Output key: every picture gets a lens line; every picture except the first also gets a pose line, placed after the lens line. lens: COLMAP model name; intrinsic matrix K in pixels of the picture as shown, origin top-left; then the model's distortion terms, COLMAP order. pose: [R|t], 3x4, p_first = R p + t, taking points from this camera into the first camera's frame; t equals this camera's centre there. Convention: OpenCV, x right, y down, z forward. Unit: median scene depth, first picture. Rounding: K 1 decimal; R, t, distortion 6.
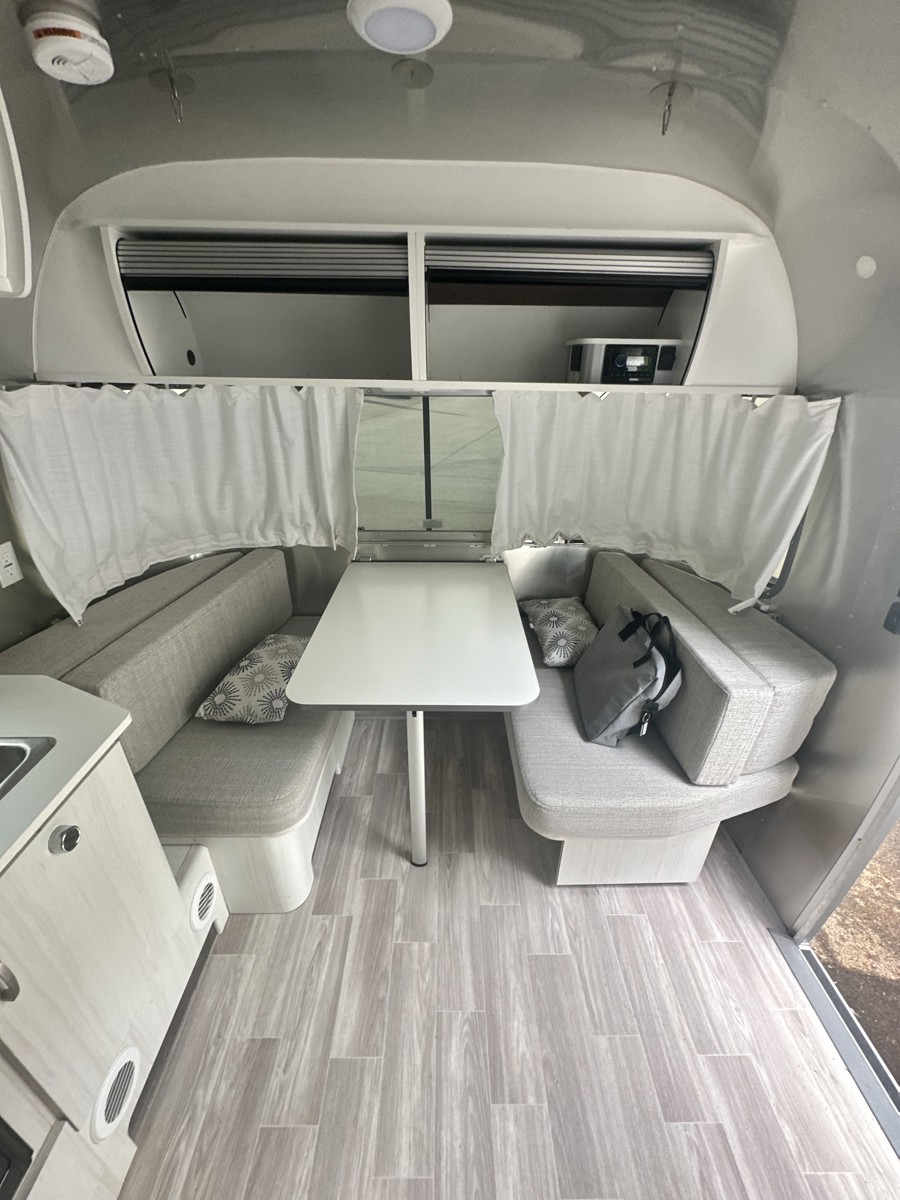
lens RADIAL K [[477.0, 0, 450.0], [0, 477.0, 600.0], [0, 0, 1]] dist [-0.000507, -0.000065]
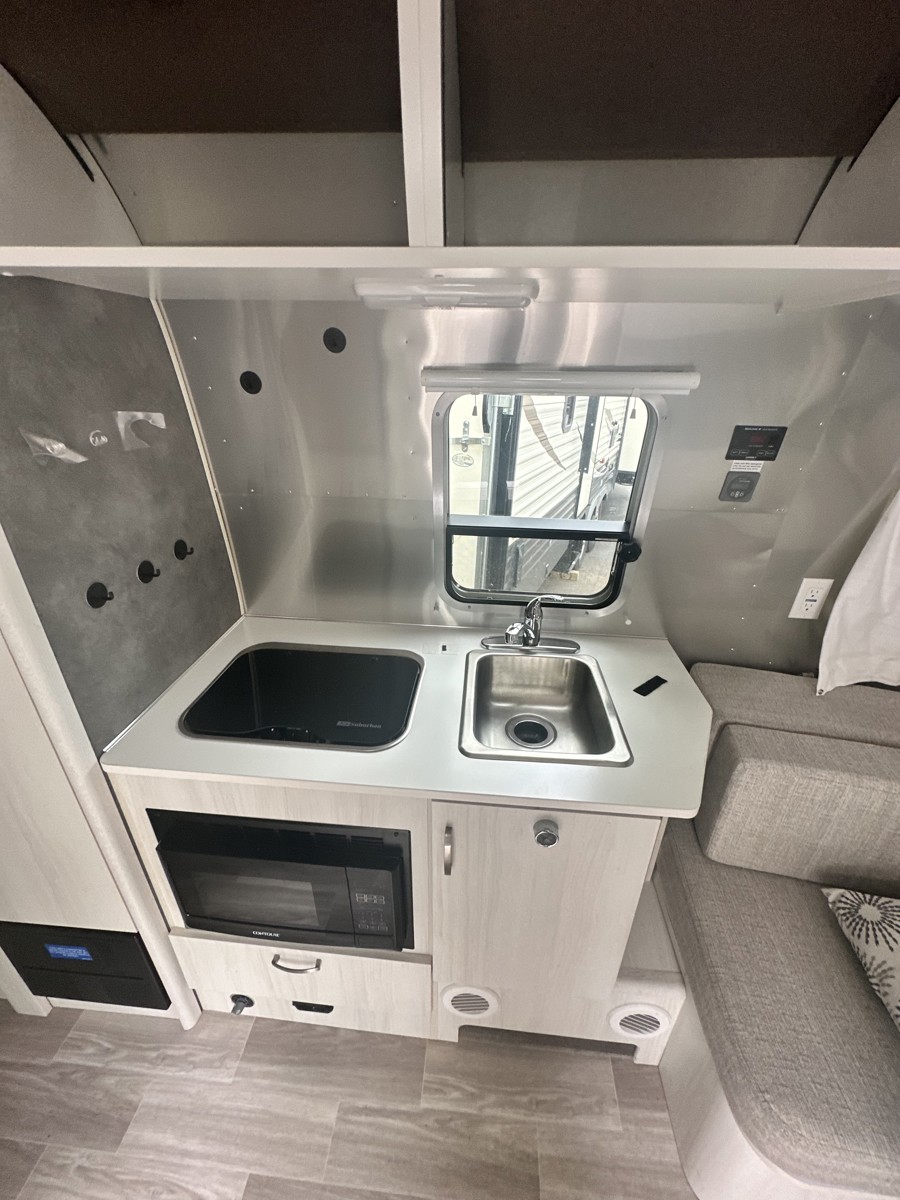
lens RADIAL K [[477.0, 0, 450.0], [0, 477.0, 600.0], [0, 0, 1]] dist [-0.000507, -0.000065]
pose [[-0.096021, 0.417526, -0.903577, -0.040485], [-0.454849, 0.789046, 0.412939, -0.126977], [0.885377, 0.450642, 0.114147, 0.271334]]
